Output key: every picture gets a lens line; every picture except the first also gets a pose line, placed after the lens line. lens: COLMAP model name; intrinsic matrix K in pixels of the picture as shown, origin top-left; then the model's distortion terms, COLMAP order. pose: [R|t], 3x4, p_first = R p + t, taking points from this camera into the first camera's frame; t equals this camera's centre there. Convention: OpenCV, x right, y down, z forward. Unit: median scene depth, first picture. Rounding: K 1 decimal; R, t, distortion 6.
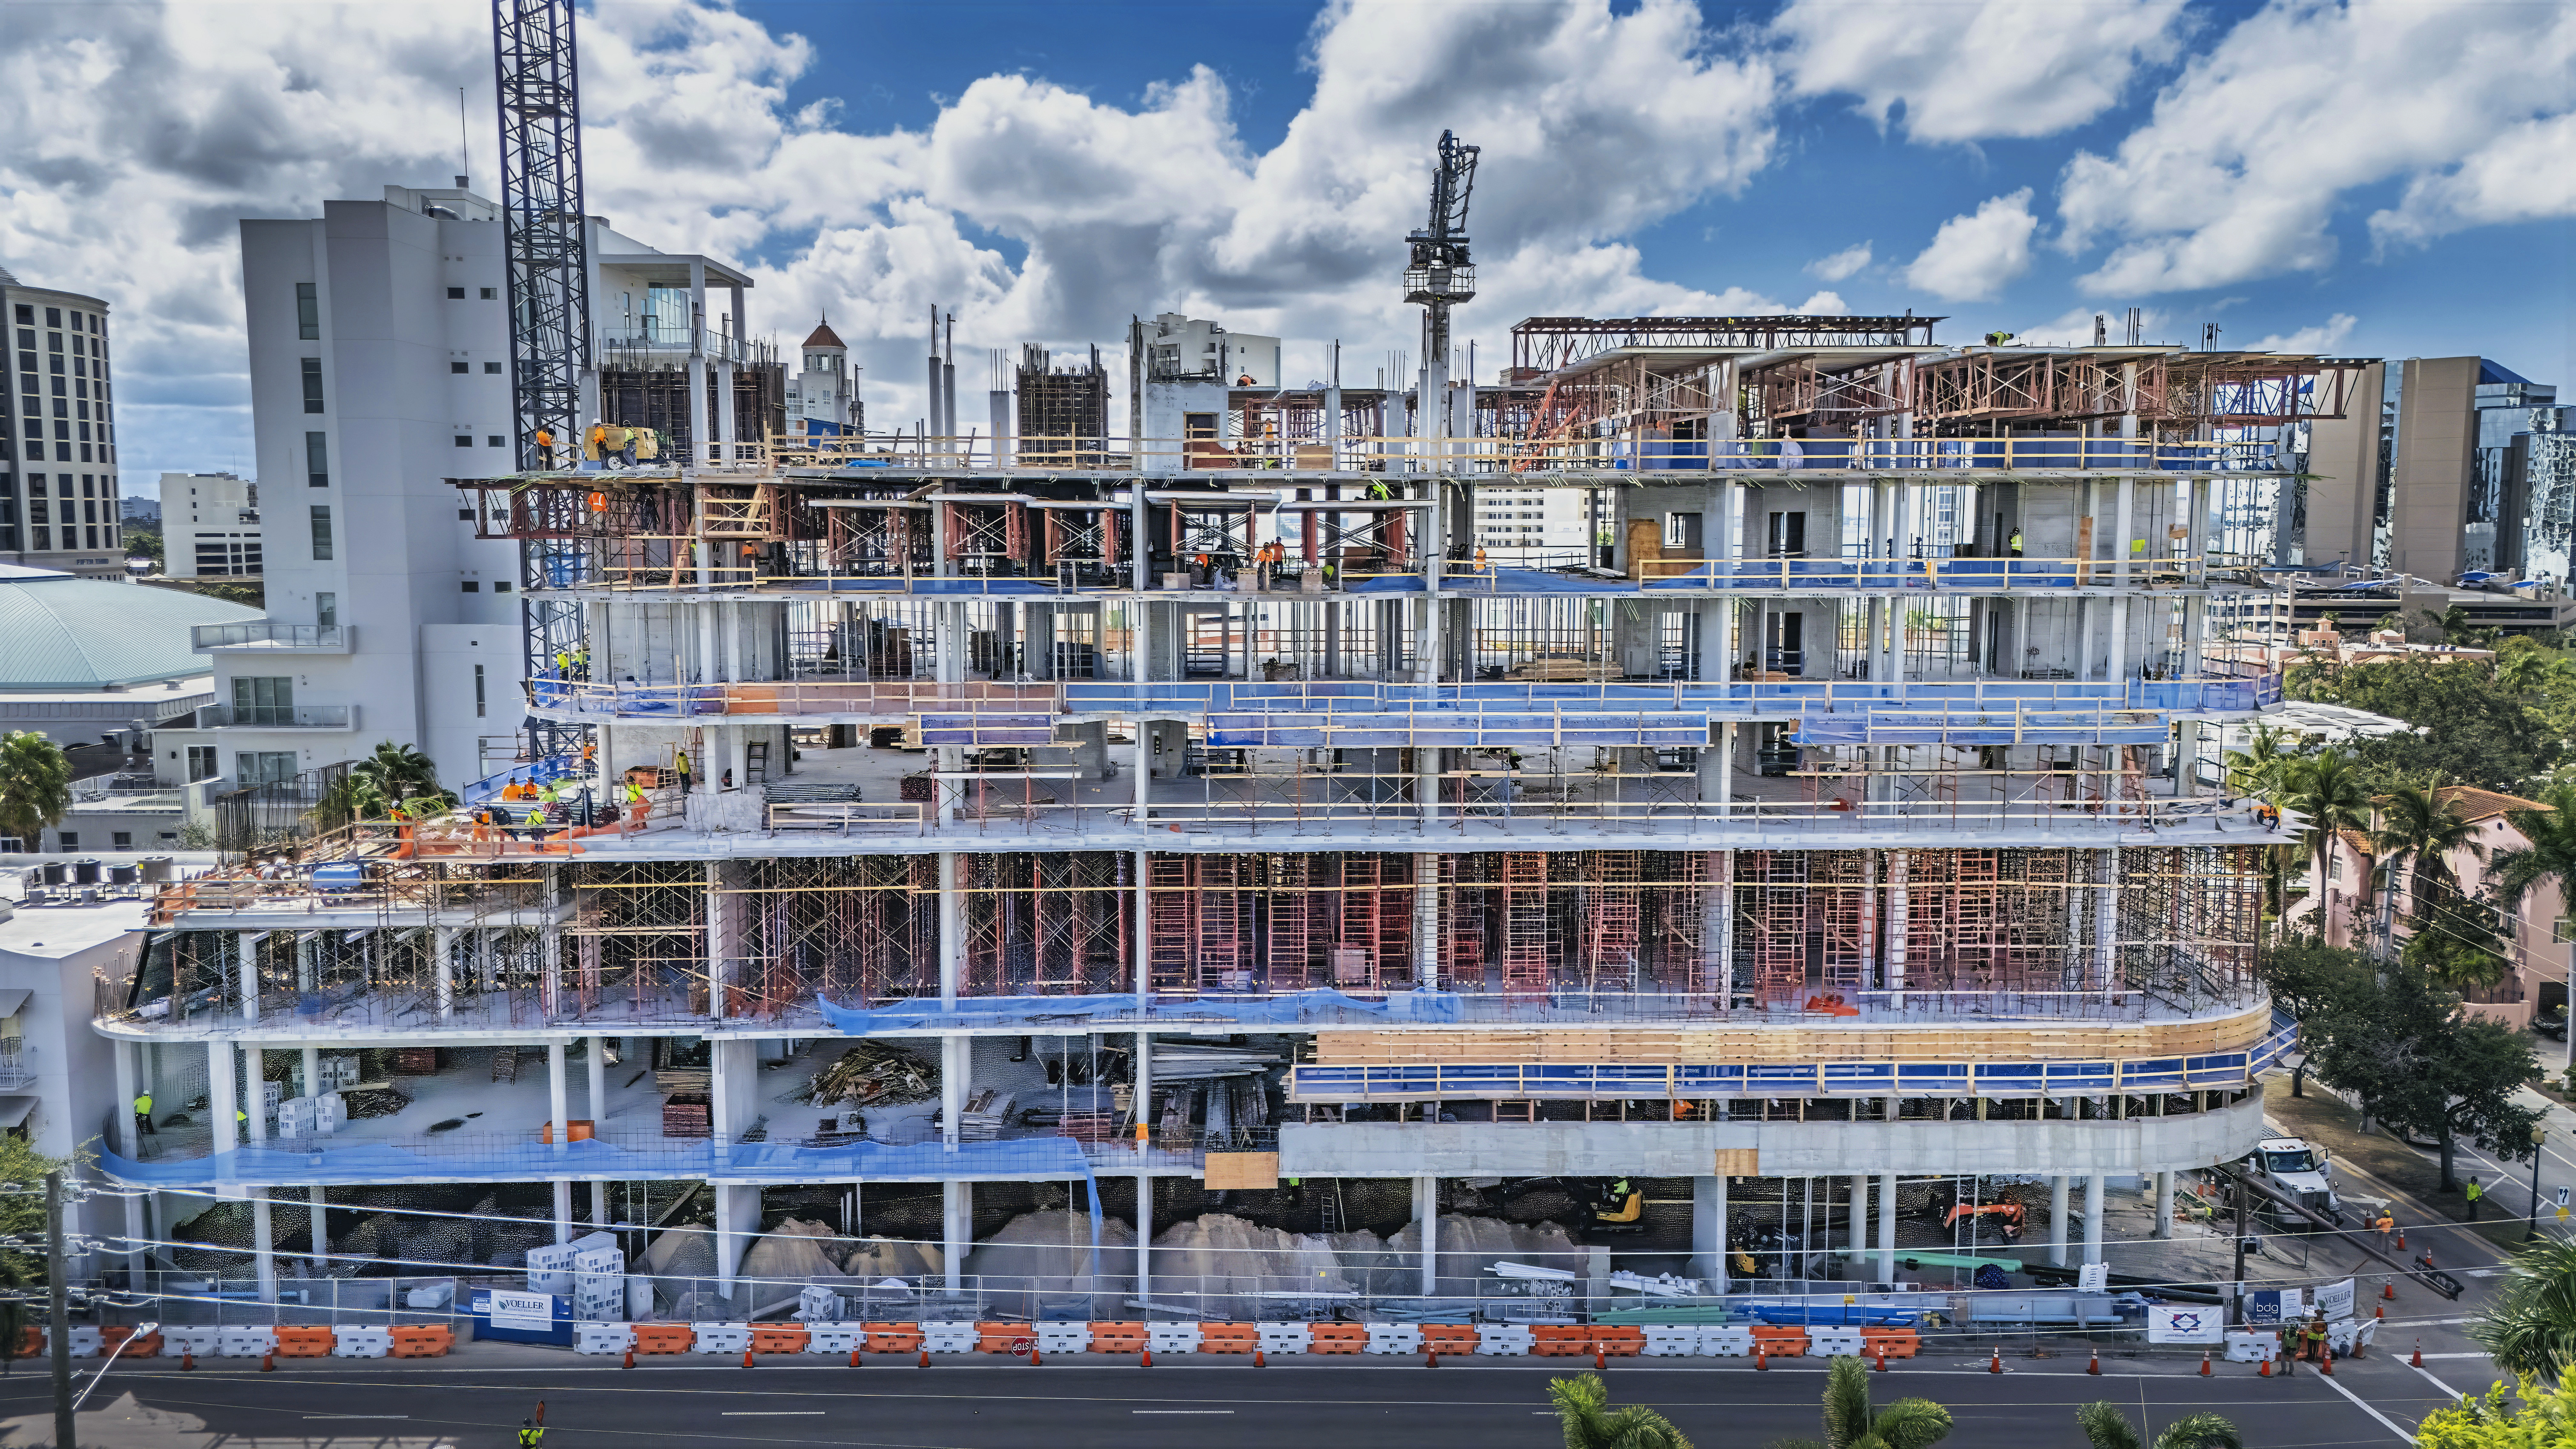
lens RADIAL K [[1930.6, 0, 1288.0], [0, 1930.6, 724.5], [0, 0, 1]] dist [0.064690, -0.060952]
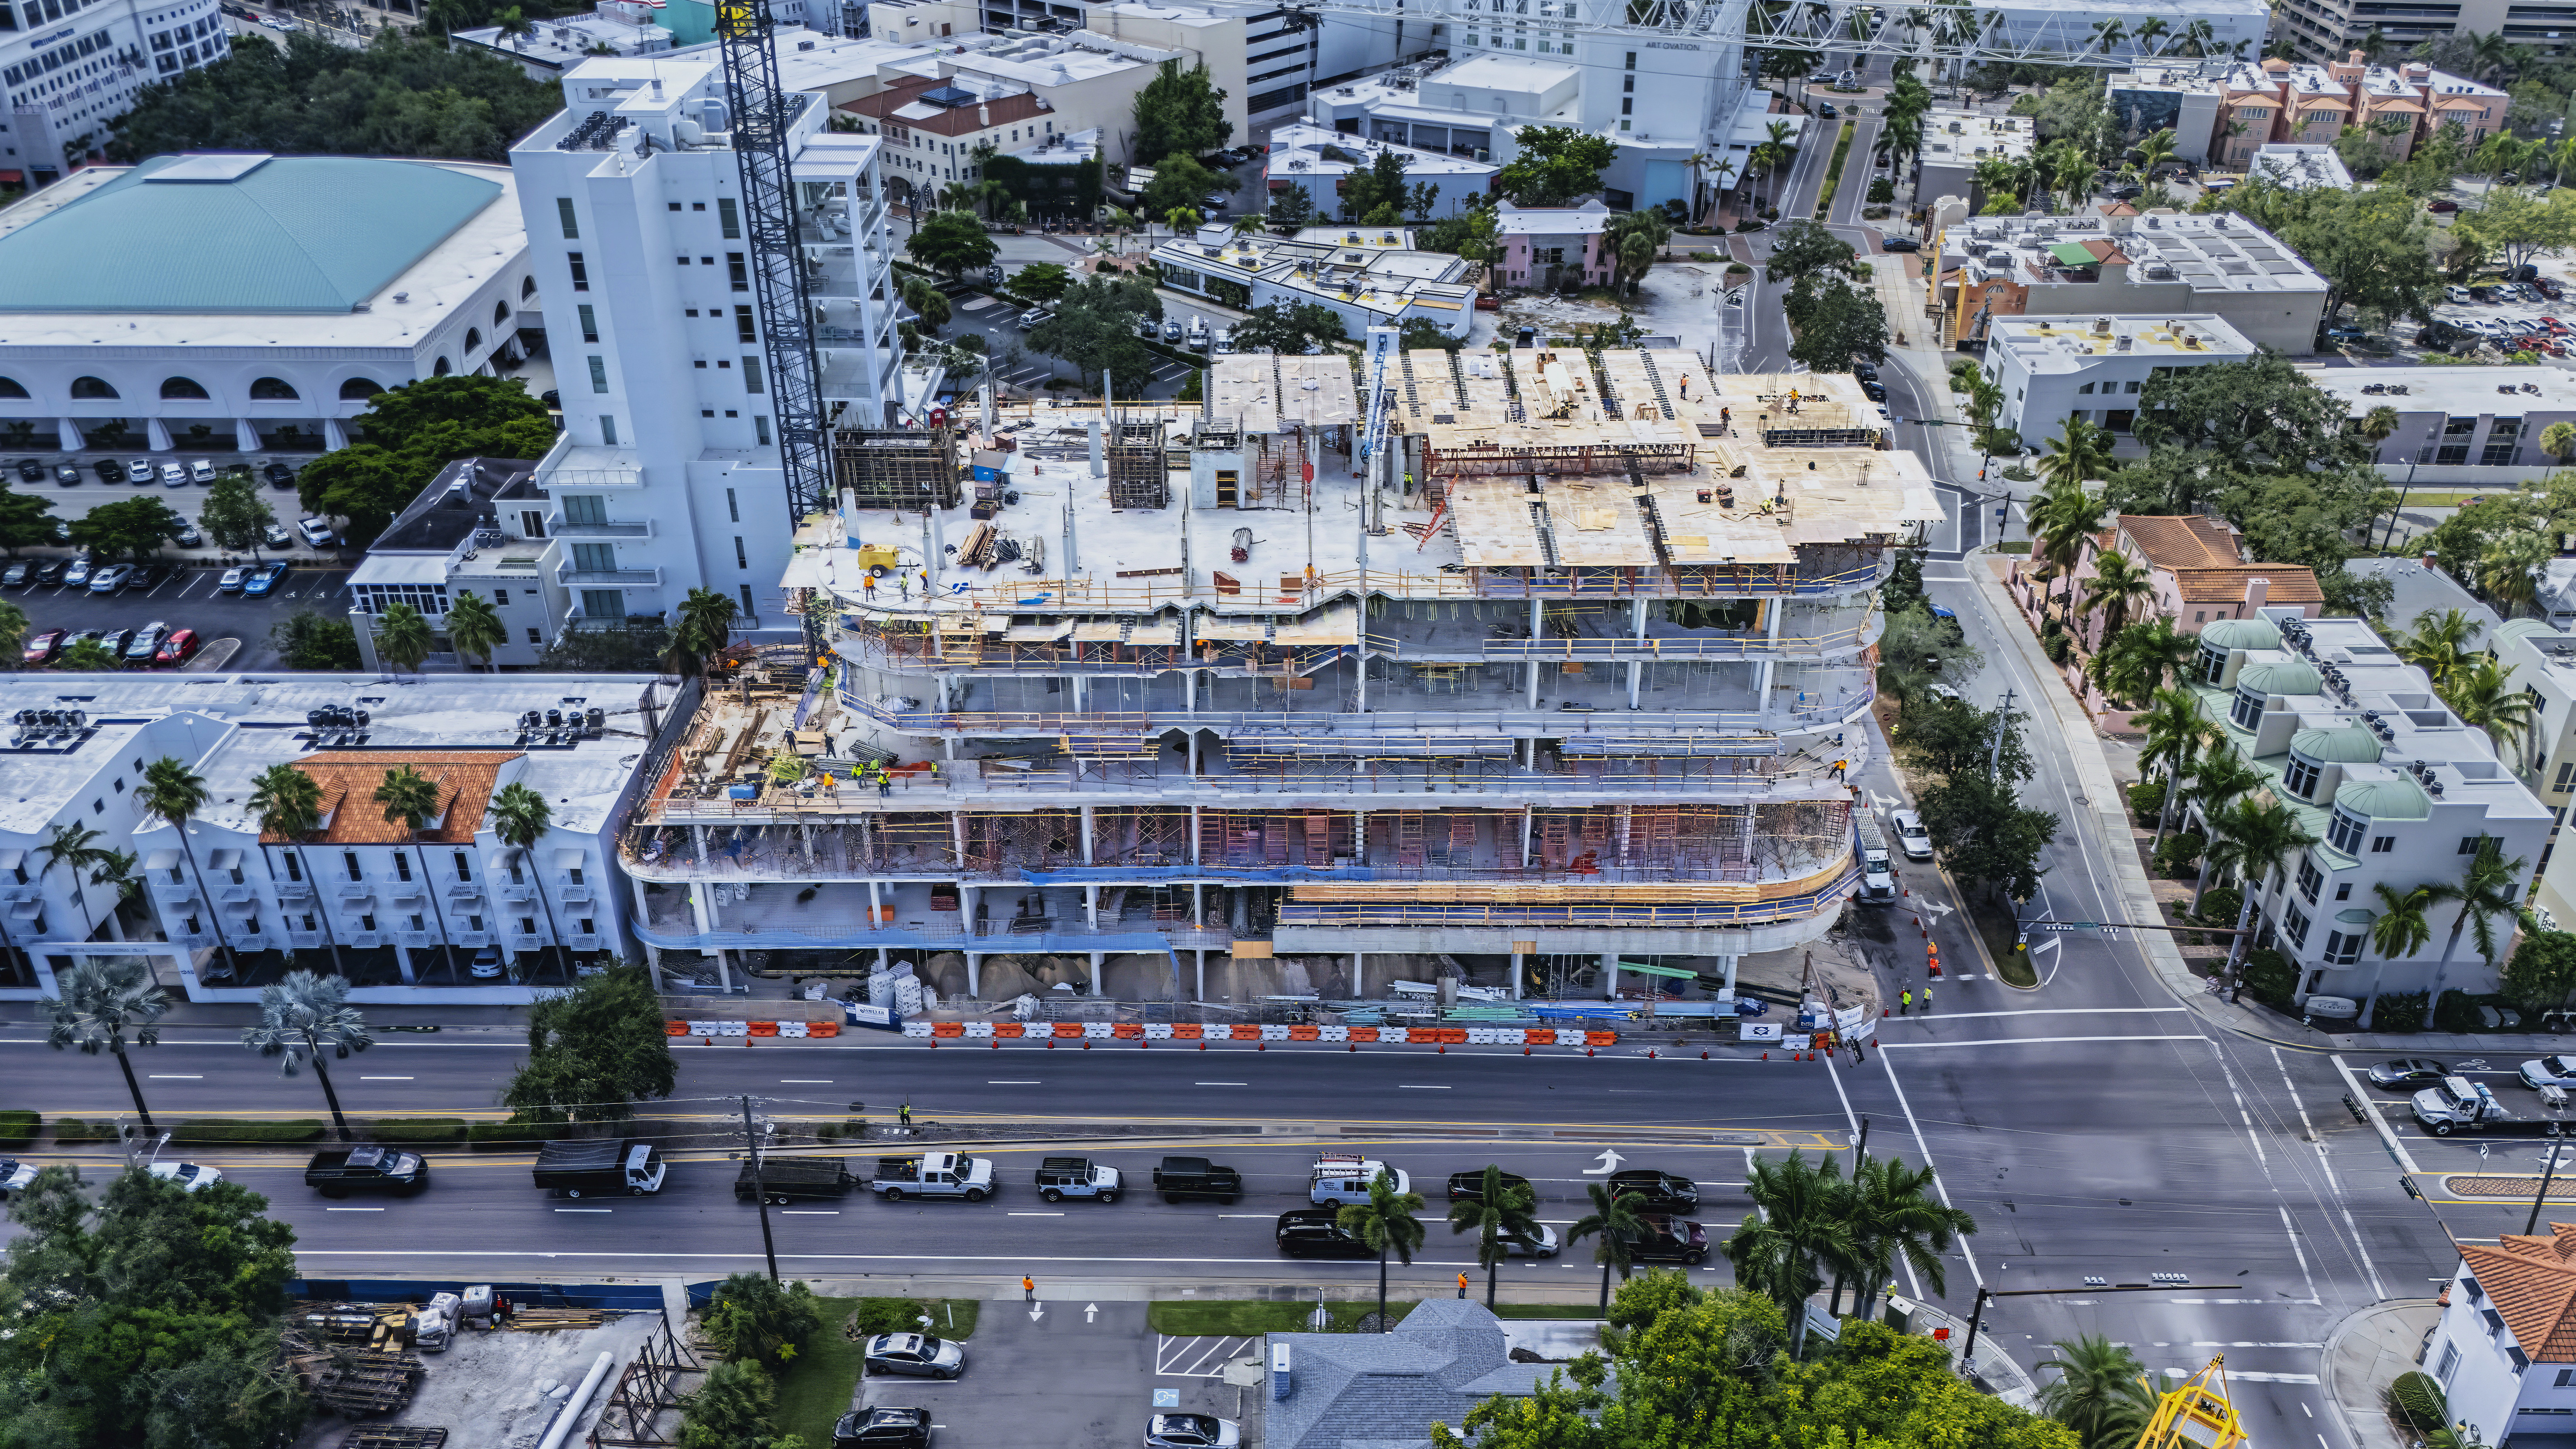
lens RADIAL K [[2019.4, 0, 1288.0], [0, 2019.4, 724.5], [0, 0, 1]] dist [0.088209, -0.075682]
pose [[0.999471, 0.011011, -0.030615, 0.064744], [0.002085, 0.917373, 0.398024, -0.714775], [0.032468, -0.397877, 0.916864, -0.654587]]
